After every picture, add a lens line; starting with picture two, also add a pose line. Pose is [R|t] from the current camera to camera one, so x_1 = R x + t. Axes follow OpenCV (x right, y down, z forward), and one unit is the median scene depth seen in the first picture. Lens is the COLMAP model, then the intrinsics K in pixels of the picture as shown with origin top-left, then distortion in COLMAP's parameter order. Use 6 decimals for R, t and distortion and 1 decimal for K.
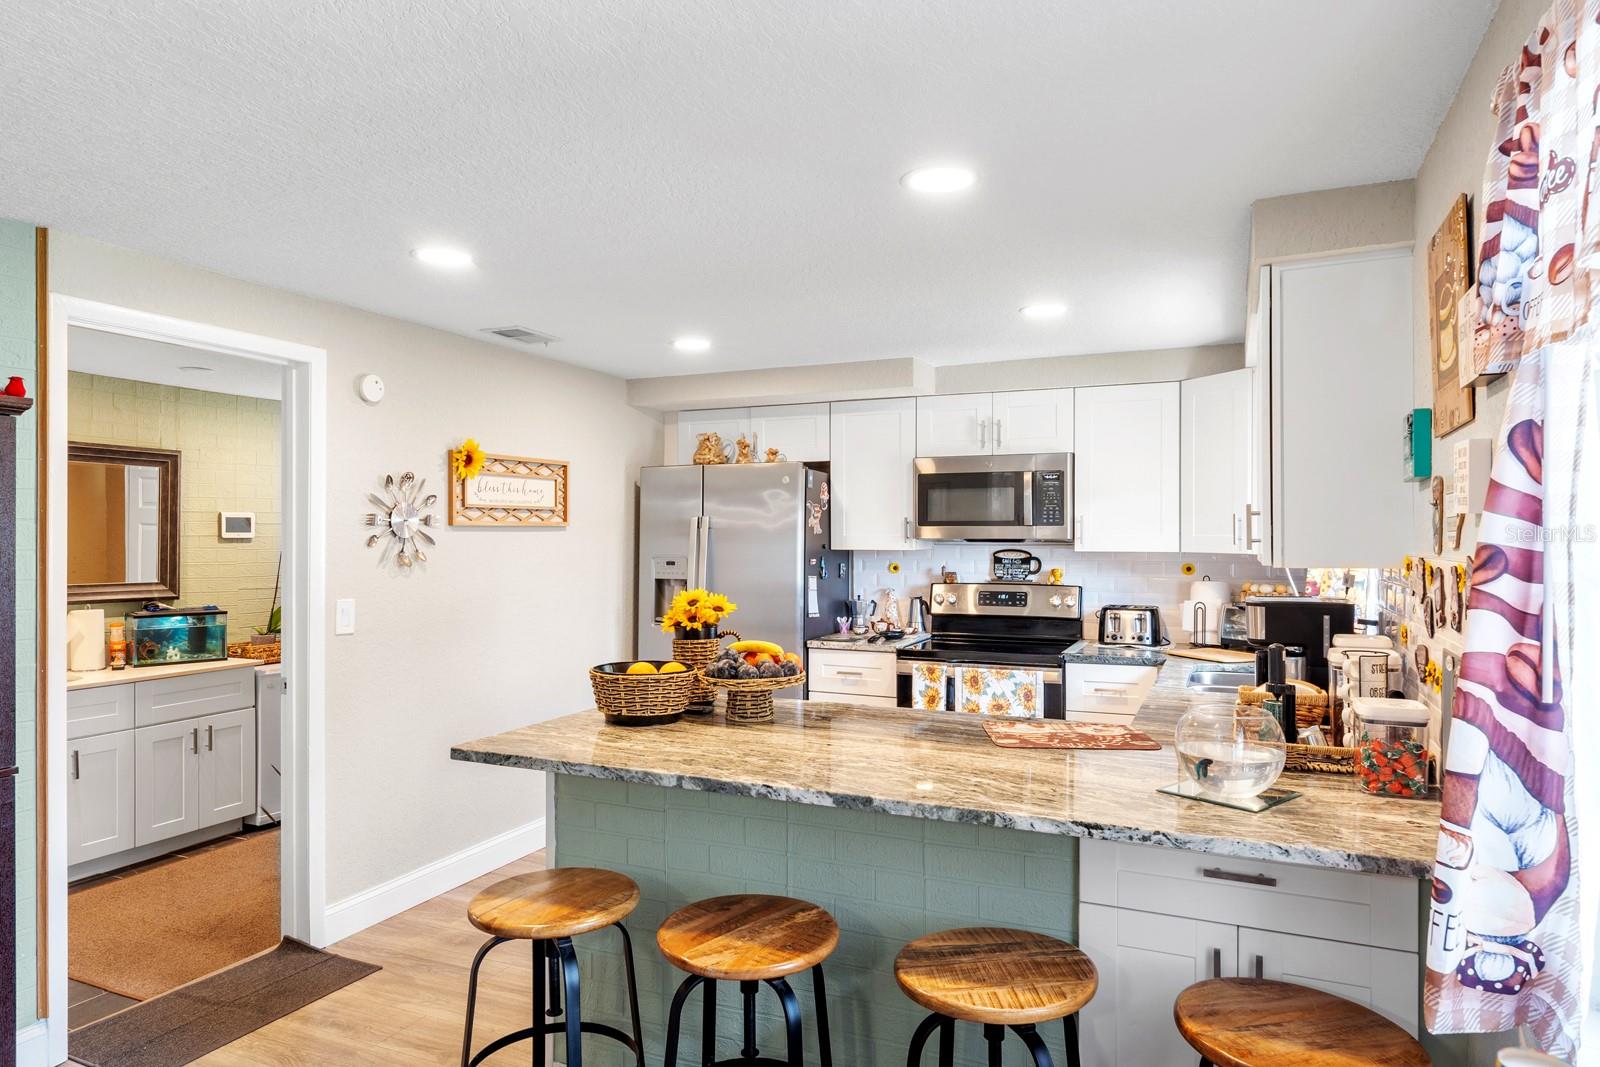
lens RADIAL K [[984.4, 0, 791.2], [0, 984.4, 539.5], [0, 0, 1]] dist [0.009885, 0.001222]
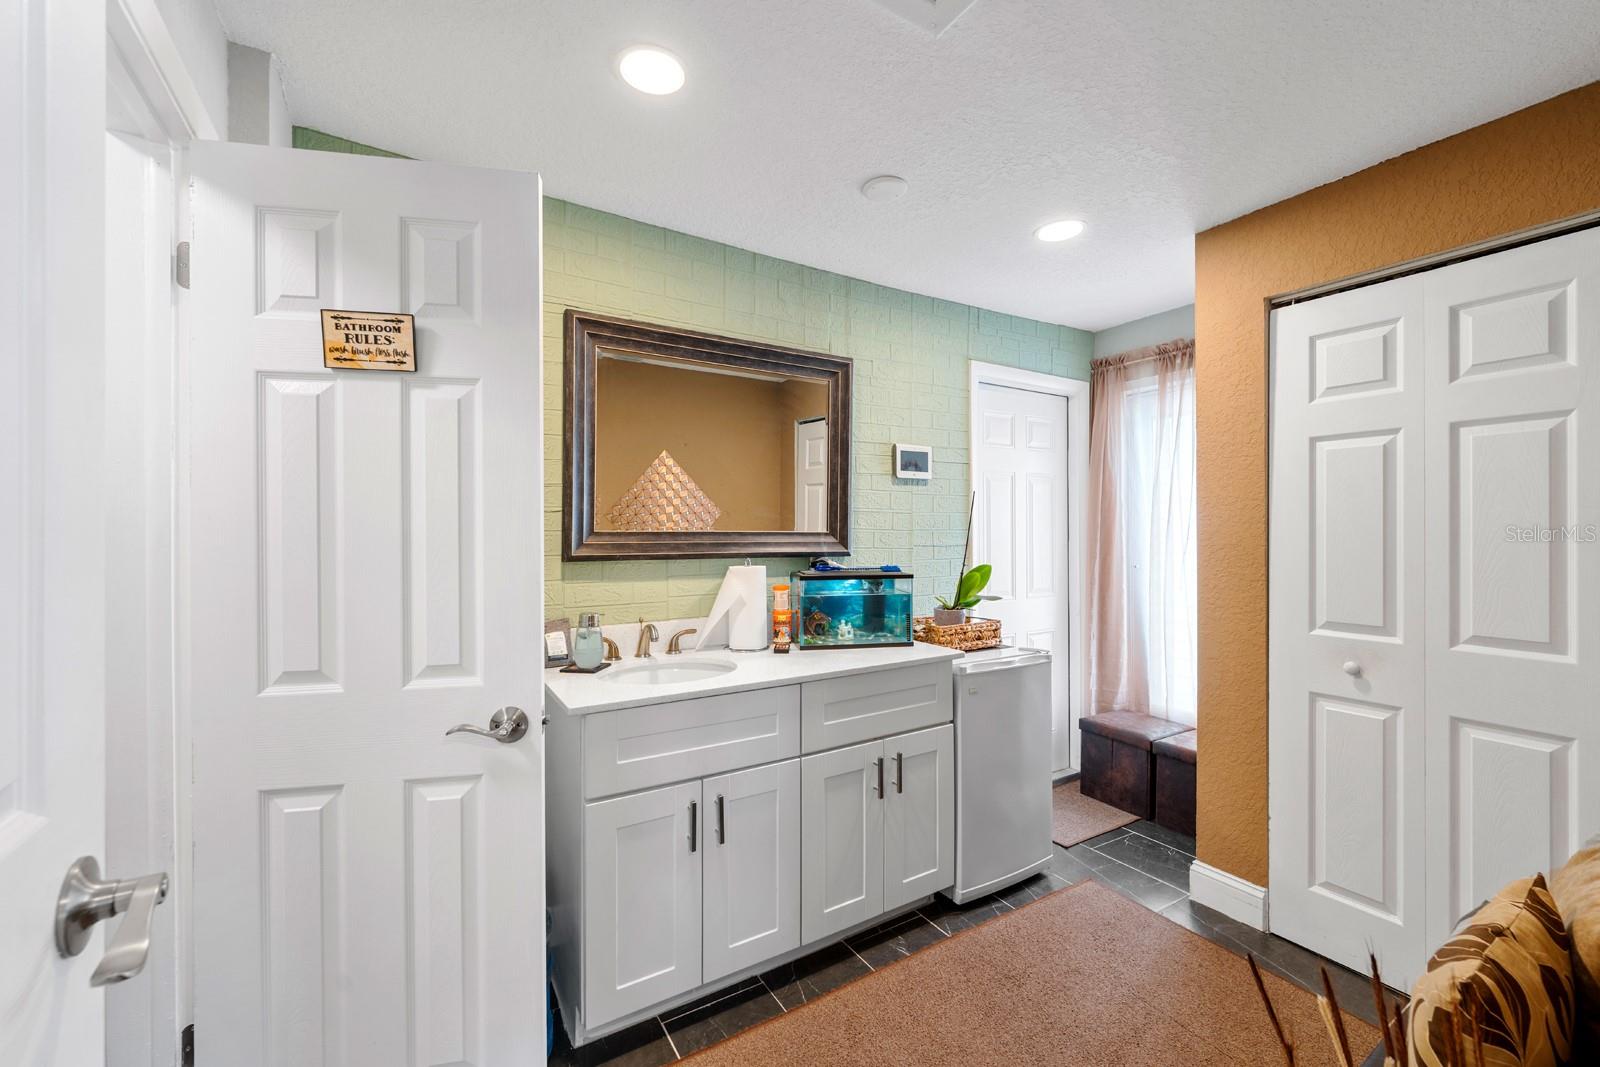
lens RADIAL K [[642.8, 0, 798.8], [0, 642.8, 534.3], [0, 0, 1]] dist [0.000746, 0.000079]
pose [[0.829461, 0.002112, -0.558561, -0.390486], [-0.000627, 0.999996, 0.002849, 0.043932], [0.558565, -0.002013, 0.829459, 0.590456]]
